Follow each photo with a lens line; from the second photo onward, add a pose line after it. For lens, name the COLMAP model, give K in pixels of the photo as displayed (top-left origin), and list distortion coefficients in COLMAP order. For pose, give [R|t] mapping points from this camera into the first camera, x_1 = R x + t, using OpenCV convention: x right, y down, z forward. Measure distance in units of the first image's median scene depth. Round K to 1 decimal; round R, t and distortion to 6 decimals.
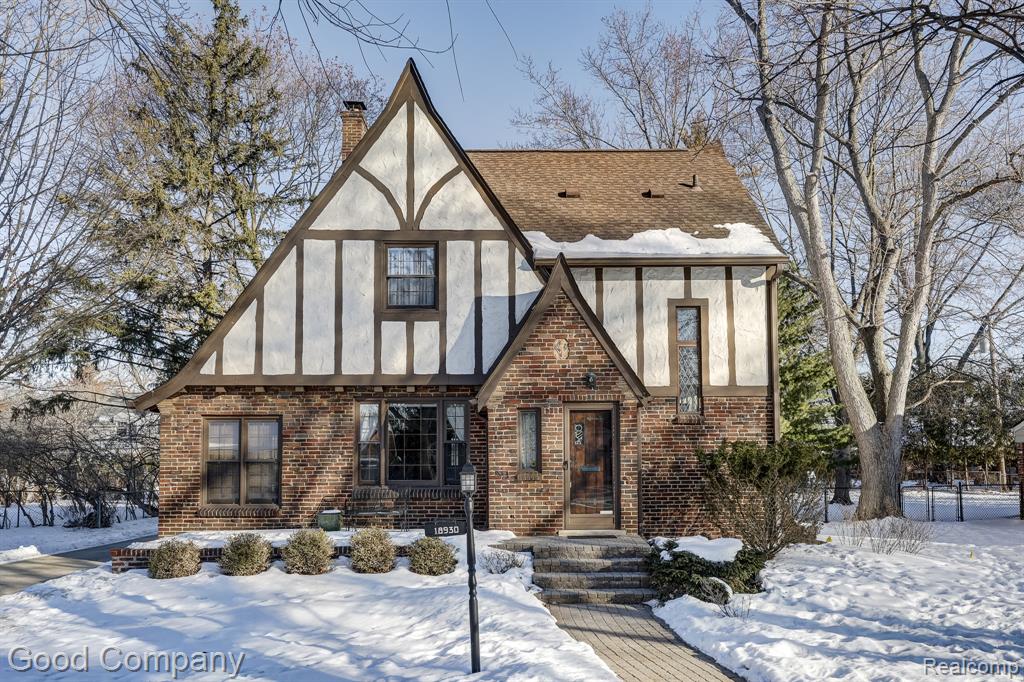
lens RADIAL K [[806.6, 0, 513.6], [0, 806.6, 375.3], [0, 0, 1]] dist [0.004368, -0.000815]
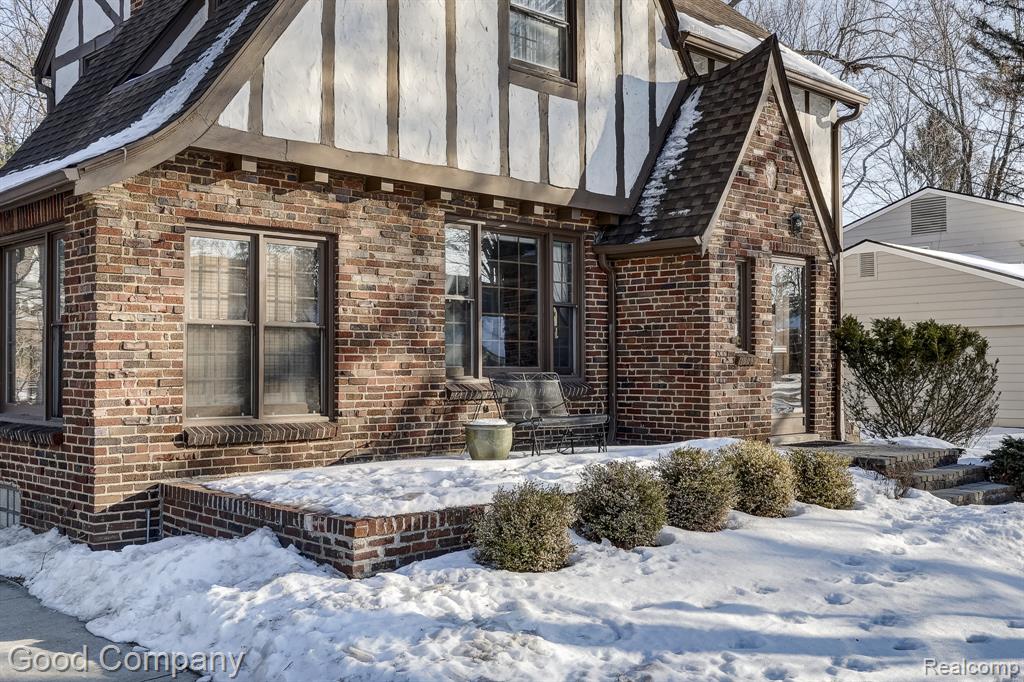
lens RADIAL K [[1072.4, 0, 511.2], [0, 1072.4, 301.2], [0, 0, 1]] dist [0.006040, 0.000003]
pose [[0.717604, 0.046069, 0.694926, -0.723568], [-0.077832, 0.996864, 0.014287, 0.078488], [-0.692089, -0.064340, 0.718939, 0.490575]]
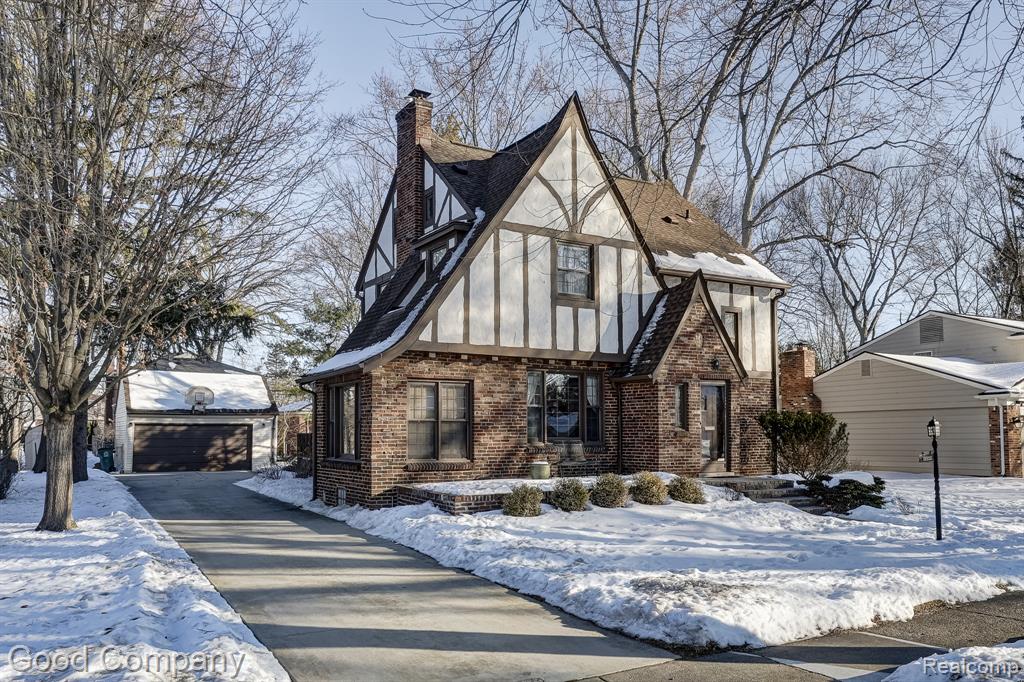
lens RADIAL K [[817.6, 0, 534.2], [0, 817.6, 342.5], [0, 0, 1]] dist [-0.003868, -0.001291]
pose [[0.851098, 0.059803, 0.521590, -0.888142], [-0.058852, 0.998097, -0.018407, 0.013704], [-0.521698, -0.015030, 0.852998, -0.025286]]
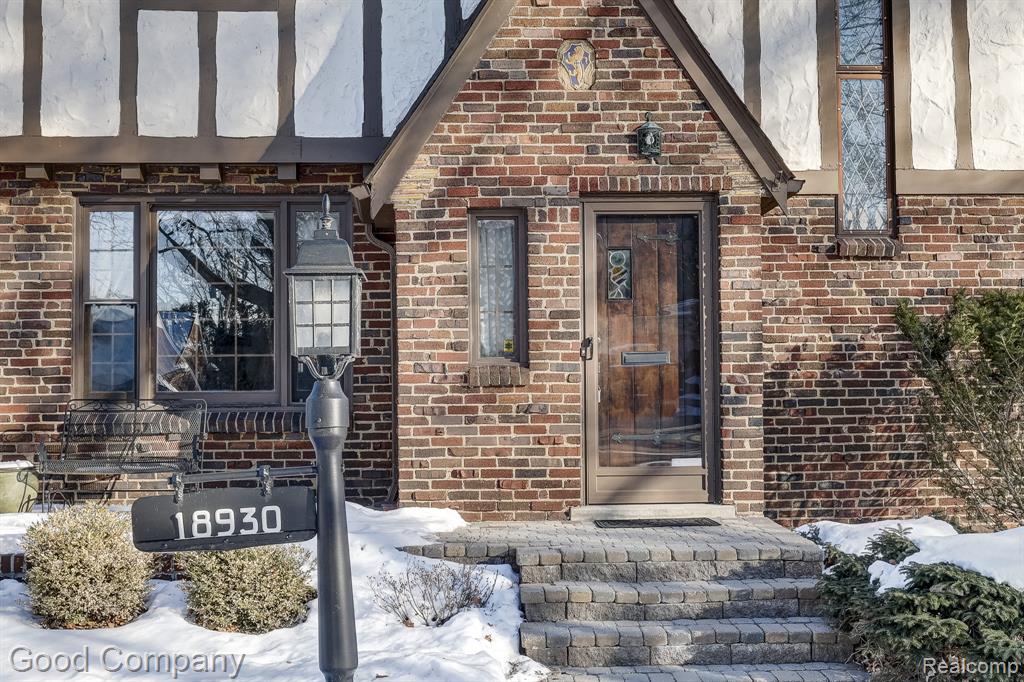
lens RADIAL K [[1314.9, 0, 494.1], [0, 1314.9, 303.9], [0, 0, 1]] dist [0.001113, -0.009019]
pose [[0.998907, -0.000607, 0.046744, -0.013467], [-0.001279, 0.999186, 0.040320, 0.061261], [-0.046731, -0.040336, 0.998093, 0.333663]]
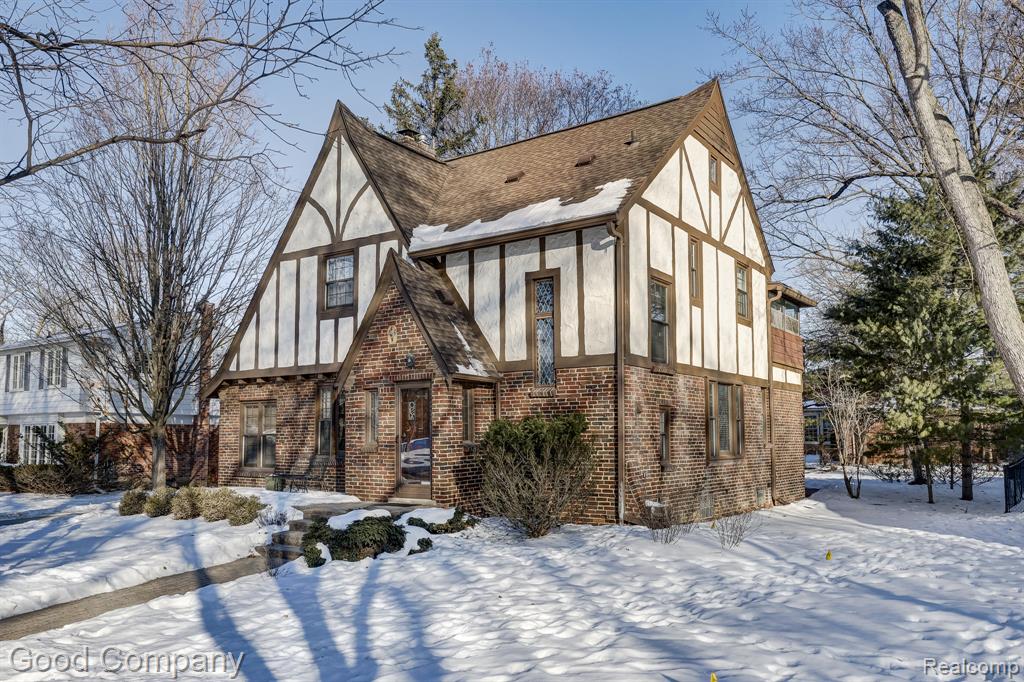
lens RADIAL K [[777.5, 0, 511.9], [0, 777.5, 358.3], [0, 0, 1]] dist [0.000822, 0.000558]
pose [[0.814808, -0.056793, -0.576942, 0.803375], [0.062080, 0.998015, -0.010568, 0.022013], [0.576397, -0.027206, 0.816717, 0.222863]]
